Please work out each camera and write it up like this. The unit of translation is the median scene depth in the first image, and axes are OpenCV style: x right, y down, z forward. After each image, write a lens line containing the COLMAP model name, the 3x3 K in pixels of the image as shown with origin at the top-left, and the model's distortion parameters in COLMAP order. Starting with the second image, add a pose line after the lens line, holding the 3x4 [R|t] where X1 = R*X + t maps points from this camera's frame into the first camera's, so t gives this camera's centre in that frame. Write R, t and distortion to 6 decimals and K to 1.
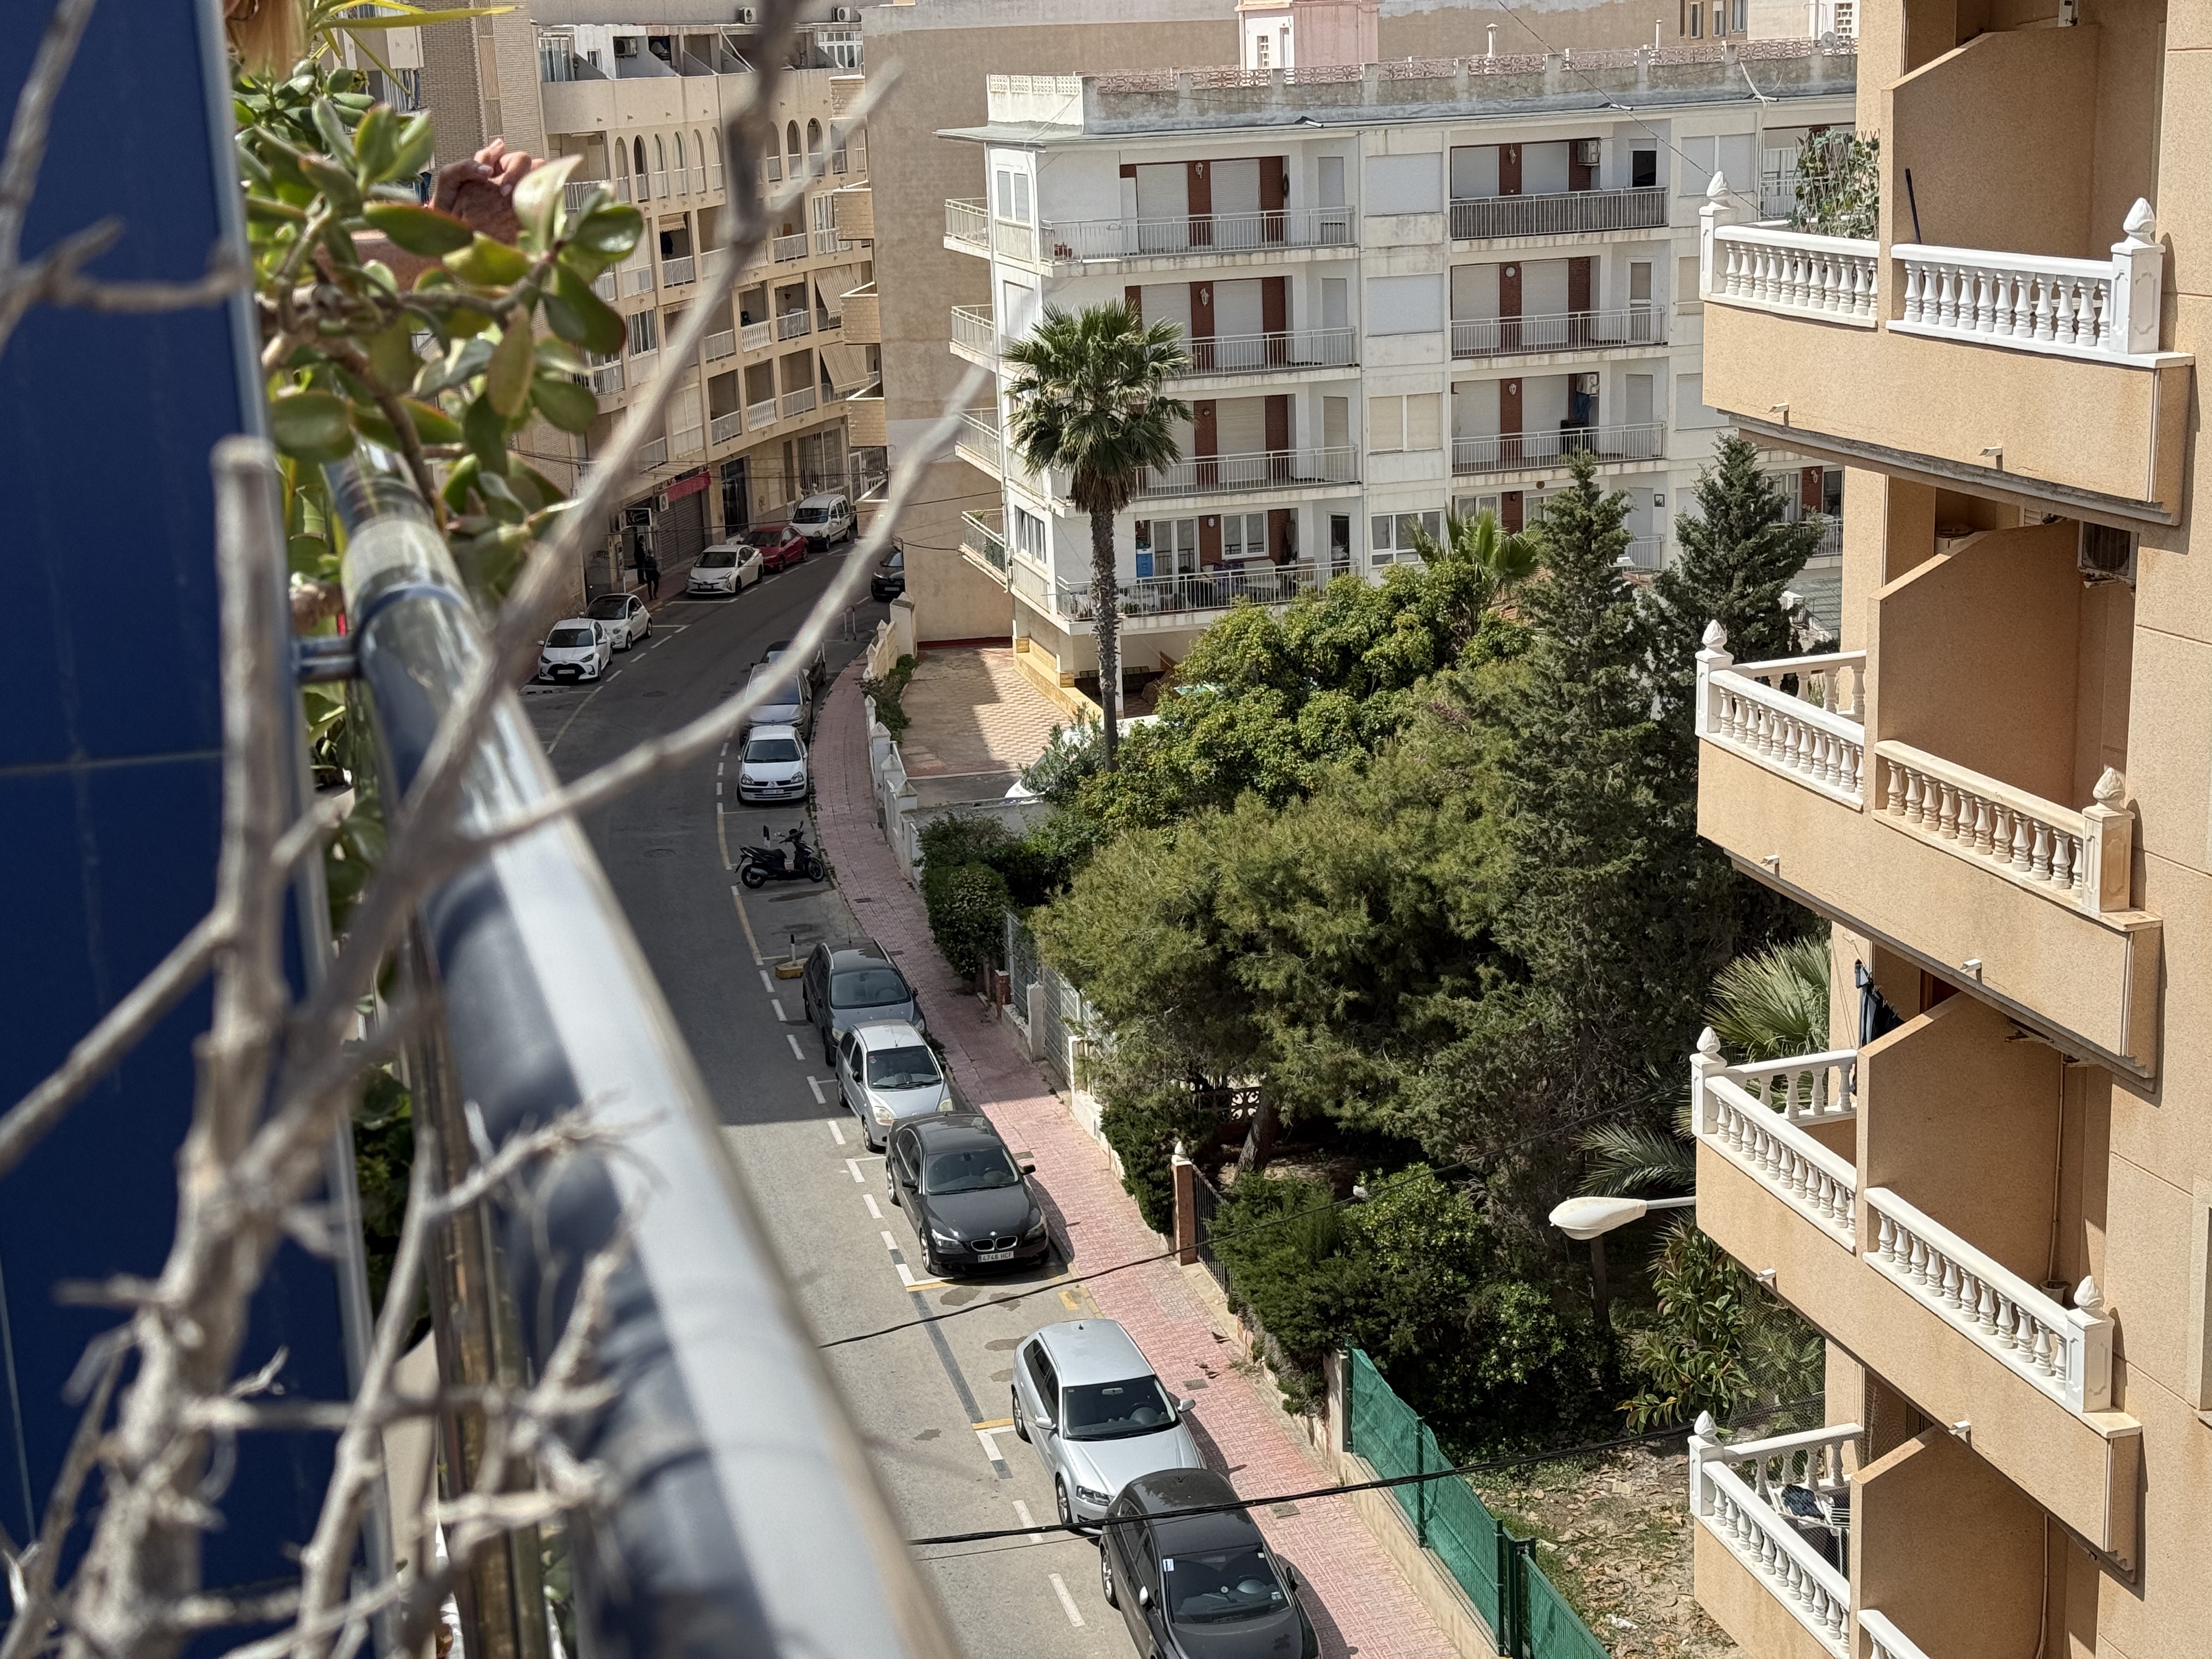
lens RADIAL K [[3065.1, 0, 1108.7], [0, 3065.1, 834.4], [0, 0, 1]] dist [0.137748, 0.000000]
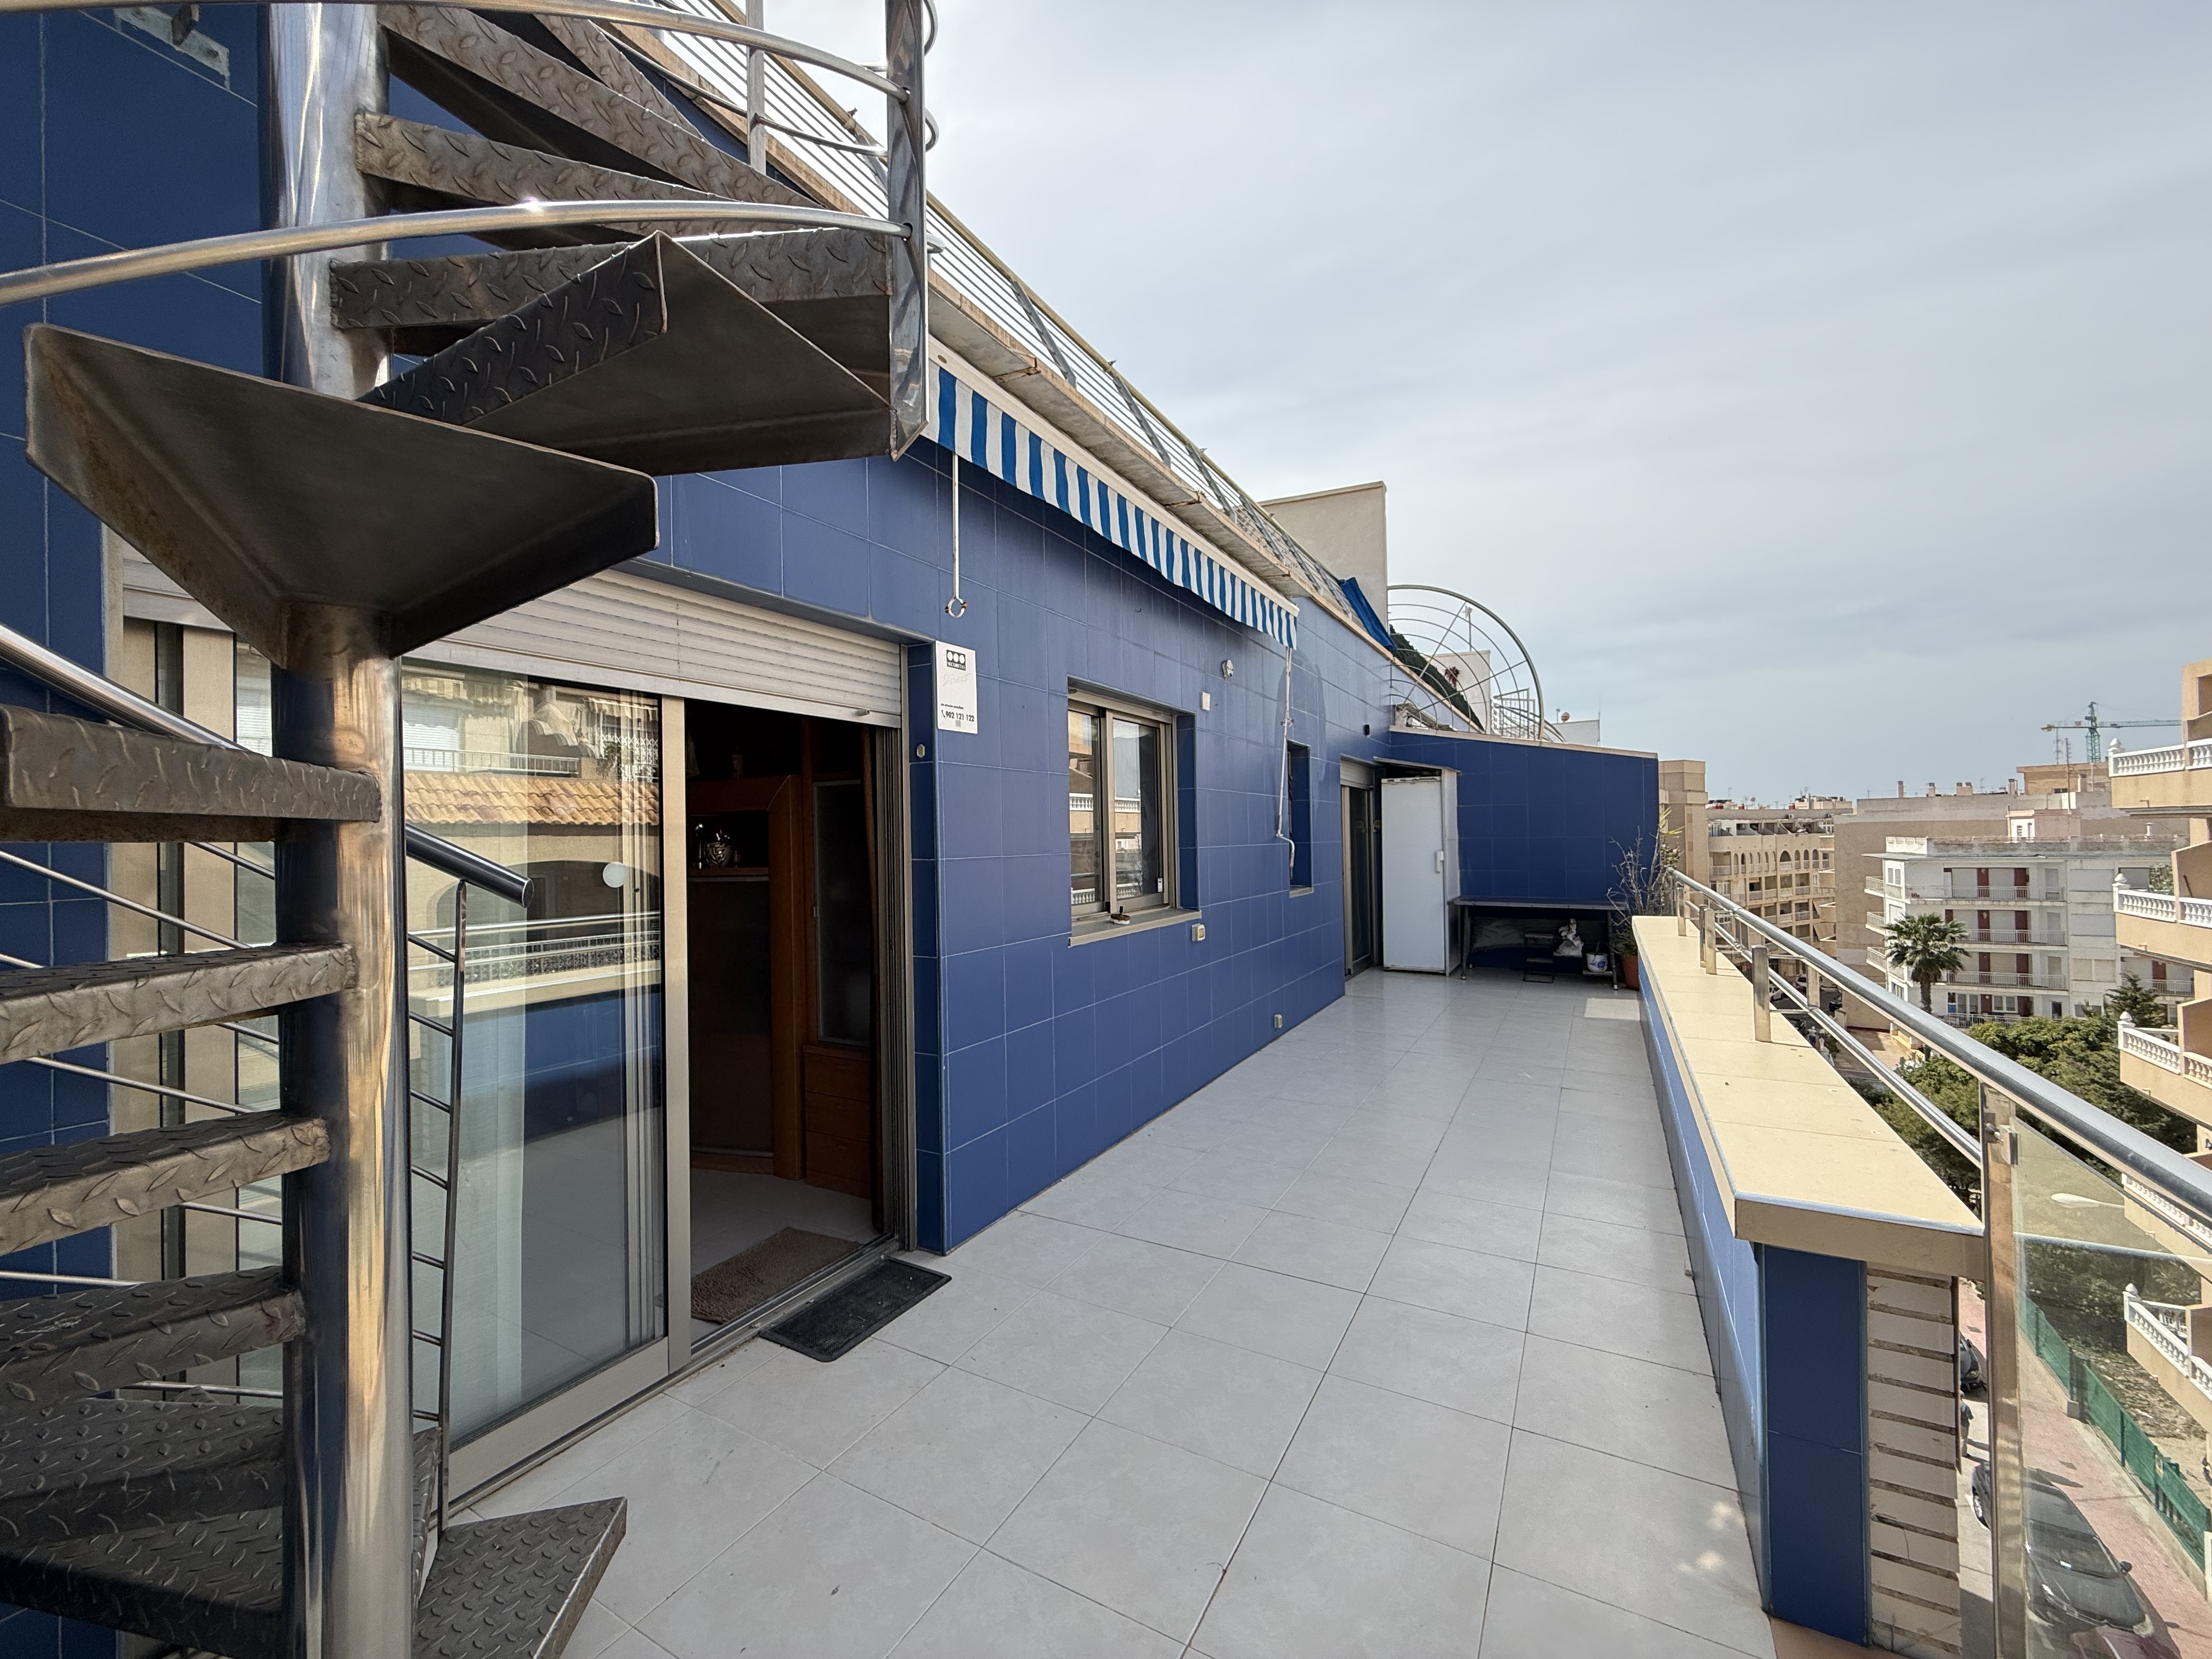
lens RADIAL K [[884.5, 0, 1102.9], [0, 884.5, 837.8], [0, 0, 1]] dist [-0.000336, -0.000023]
pose [[0.711413, 0.023713, -0.702374, 0.023968], [-0.183440, 0.971049, -0.153017, 0.025599], [0.678411, 0.237702, 0.695167, -0.111292]]
